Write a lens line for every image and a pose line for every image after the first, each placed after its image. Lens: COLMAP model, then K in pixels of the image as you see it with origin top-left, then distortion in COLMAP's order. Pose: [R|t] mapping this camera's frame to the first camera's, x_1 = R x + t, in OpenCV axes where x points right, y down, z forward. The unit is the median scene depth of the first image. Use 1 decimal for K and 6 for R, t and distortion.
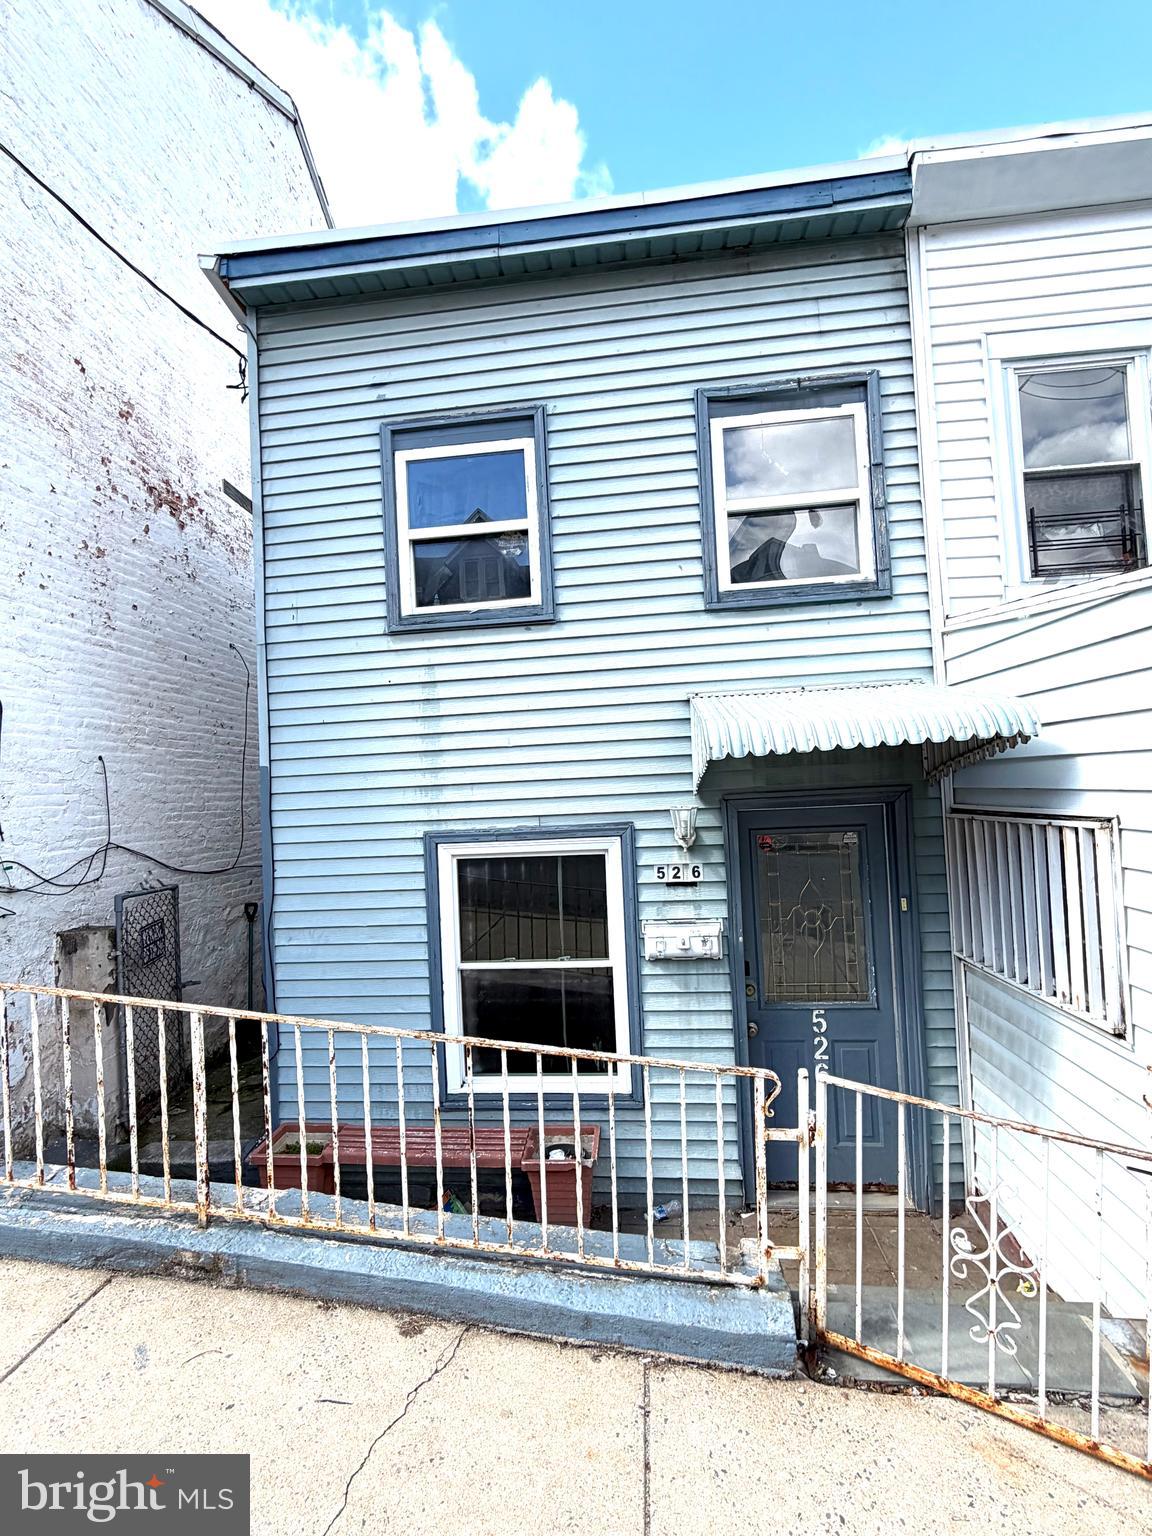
lens RADIAL K [[725.2, 0, 570.3], [0, 725.2, 767.9], [0, 0, 1]] dist [-0.001059, 0.000837]
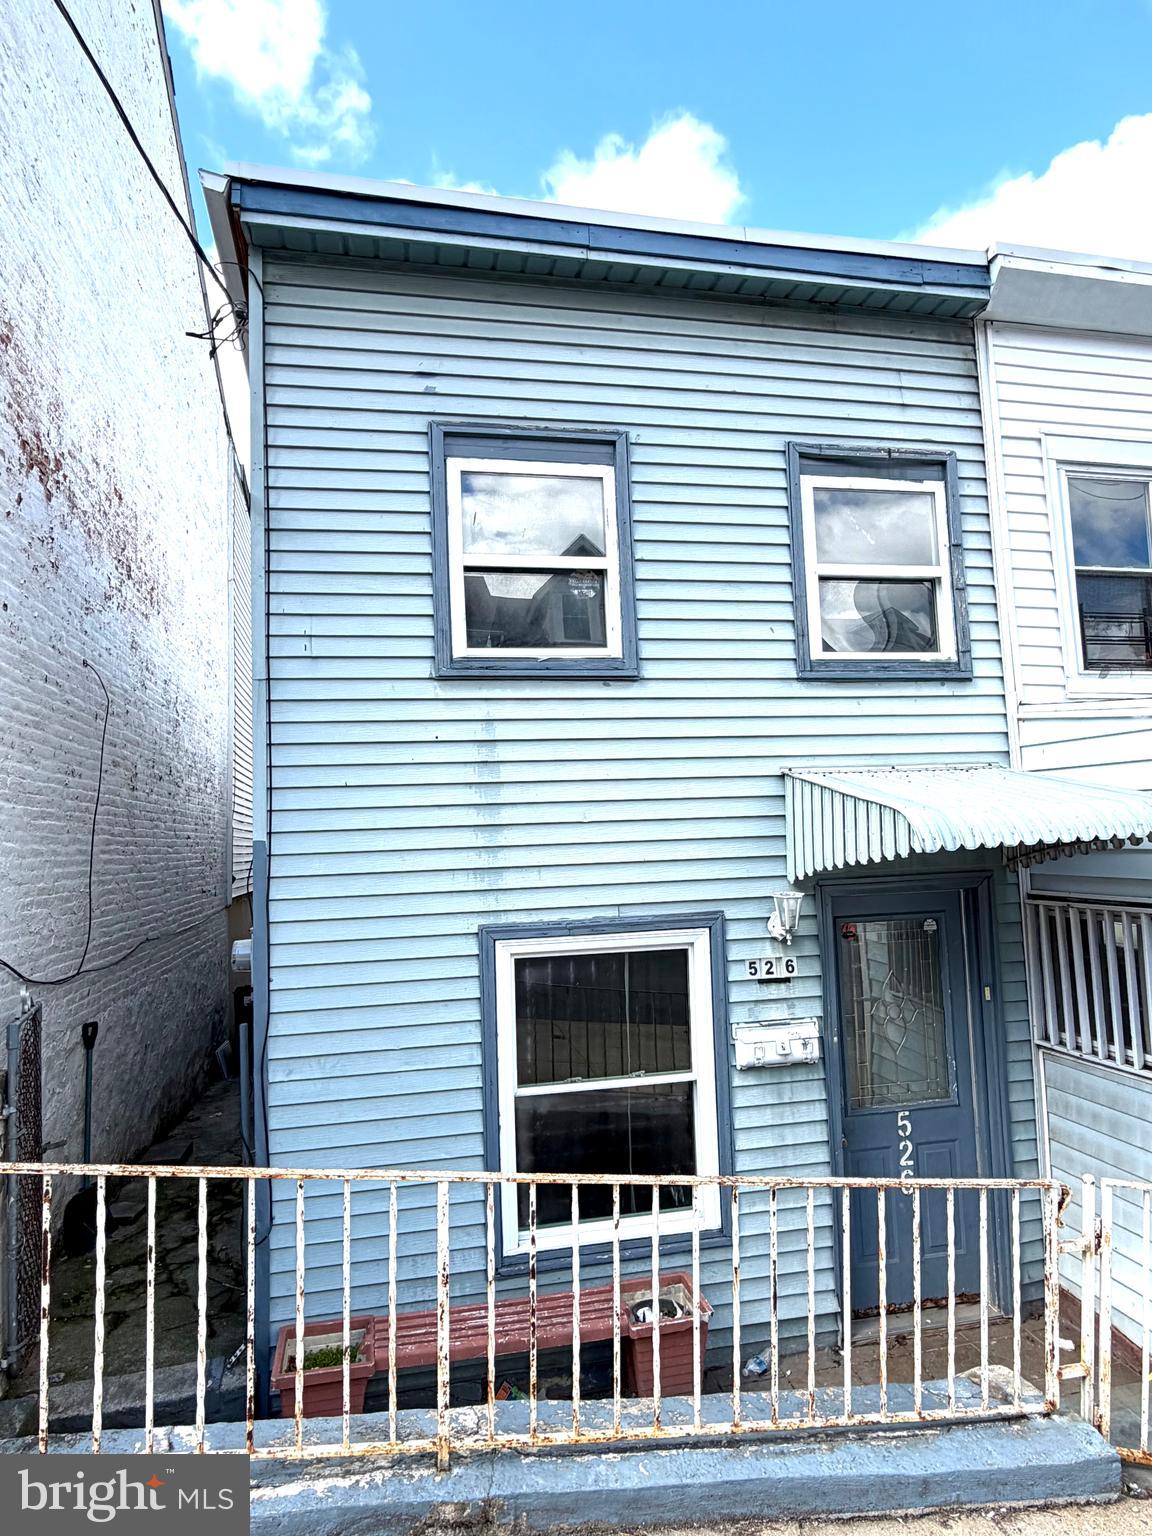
lens RADIAL K [[890.3, 0, 572.1], [0, 890.3, 769.0], [0, 0, 1]] dist [-0.000746, 0.000492]
pose [[0.951189, 0.036608, 0.306431, -0.425577], [-0.019146, 0.998027, -0.059797, -0.029162], [-0.308016, 0.051012, 0.950013, 0.020185]]
